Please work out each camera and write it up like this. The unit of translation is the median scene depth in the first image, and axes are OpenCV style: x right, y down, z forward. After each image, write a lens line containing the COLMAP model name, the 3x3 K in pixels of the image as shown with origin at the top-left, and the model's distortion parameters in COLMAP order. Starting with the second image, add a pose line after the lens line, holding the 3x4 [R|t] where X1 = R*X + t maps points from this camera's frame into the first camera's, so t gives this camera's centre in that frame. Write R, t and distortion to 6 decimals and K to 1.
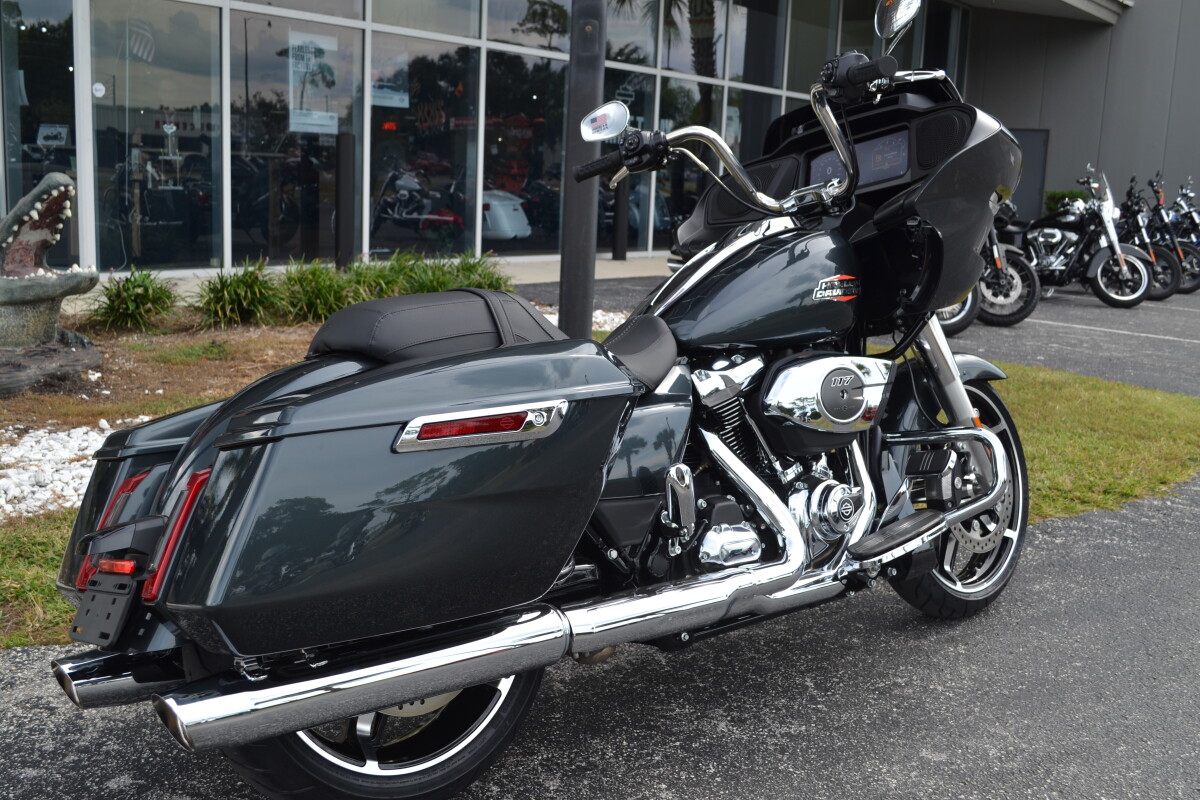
lens RADIAL K [[1220.6, 0, 600.3], [0, 1220.6, 403.0], [0, 0, 1]] dist [-0.083990, 0.000000]
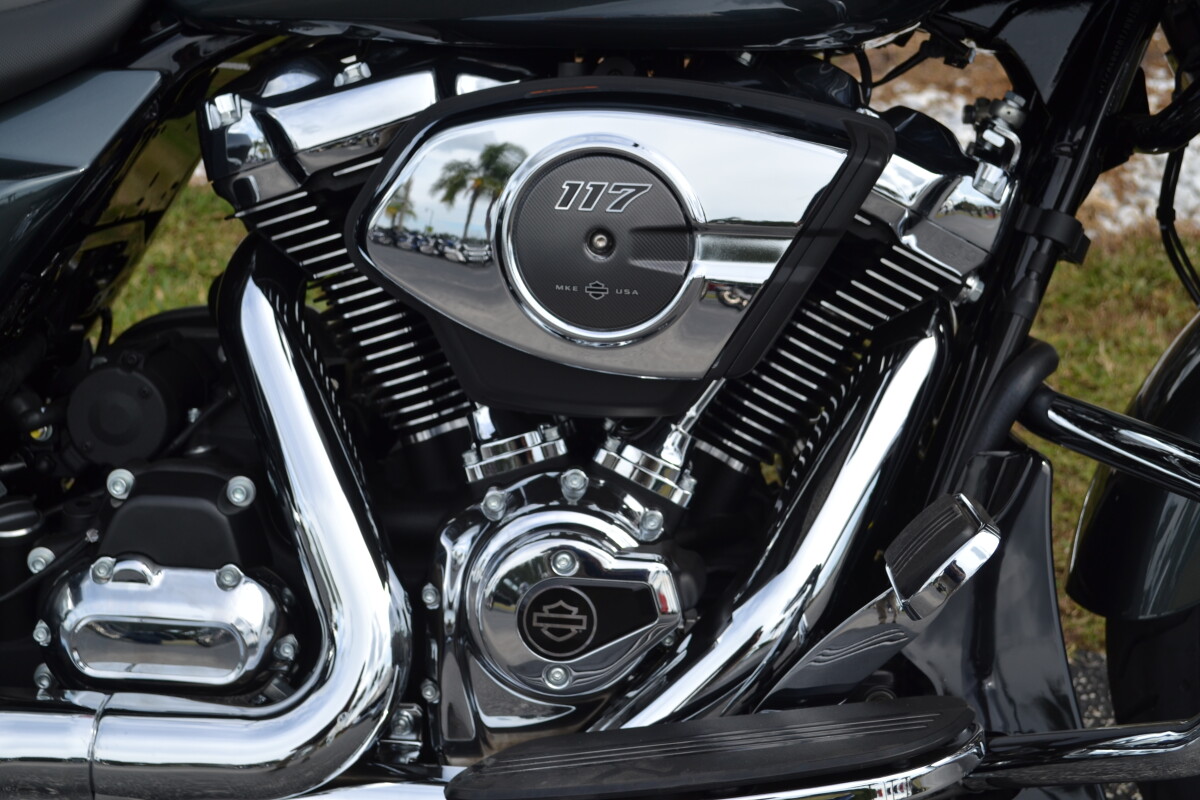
lens RADIAL K [[1785.7, 0, 606.4], [0, 1785.7, 407.4], [0, 0, 1]] dist [-0.016082, 0.000000]
pose [[0.736919, 0.241376, -0.631417, 0.368582], [-0.104227, 0.963478, 0.246673, -0.057072], [0.667897, -0.115967, 0.735163, 0.532347]]
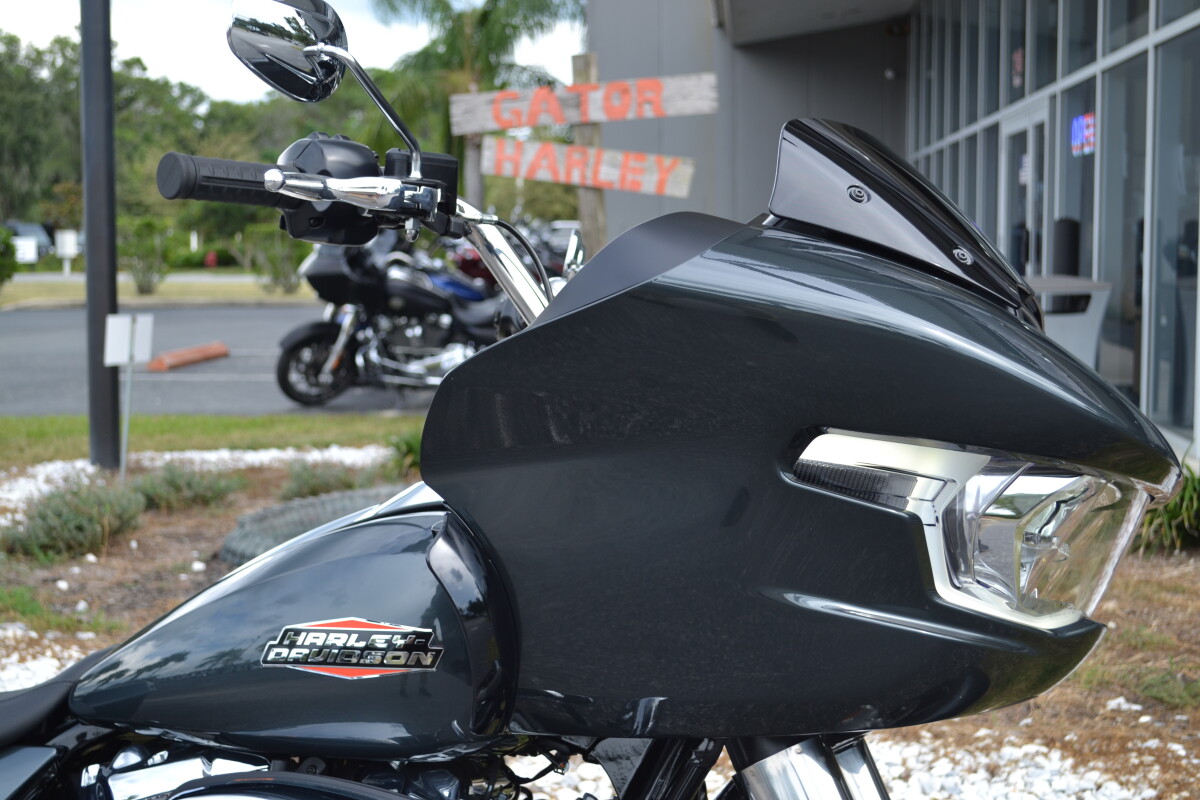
lens RADIAL K [[1785.7, 0, 591.9], [0, 1785.7, 409.5], [0, 0, 1]] dist [-0.016082, 0.000000]
pose [[0.535276, 0.036460, -0.843890, 0.639359], [-0.129410, 0.990813, -0.039277, -0.133703], [0.834705, 0.130232, 0.535077, 0.565923]]
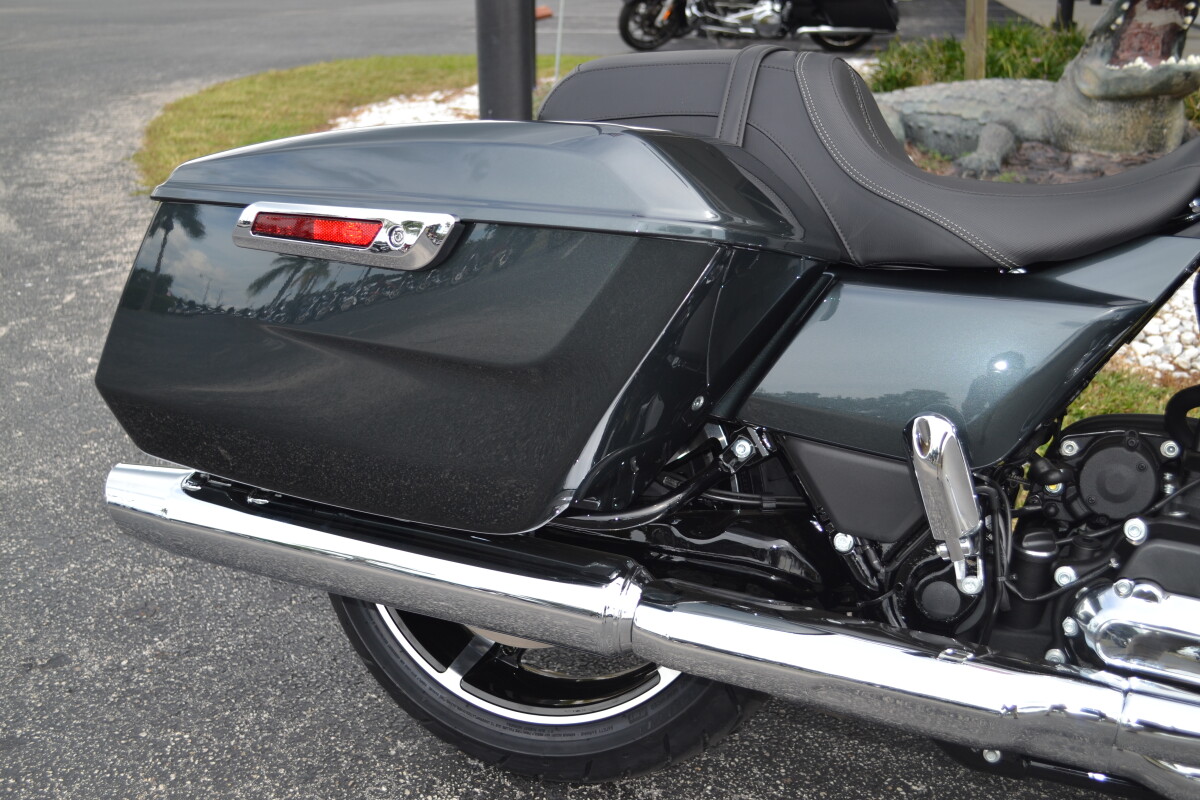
lens RADIAL K [[1322.8, 0, 594.7], [0, 1322.8, 400.1], [0, 0, 1]] dist [-0.042558, 0.000000]
pose [[0.429702, 0.253363, -0.866697, 0.315980], [-0.143847, 0.966778, 0.211301, -0.033465], [0.891440, 0.033875, 0.451871, 0.422727]]
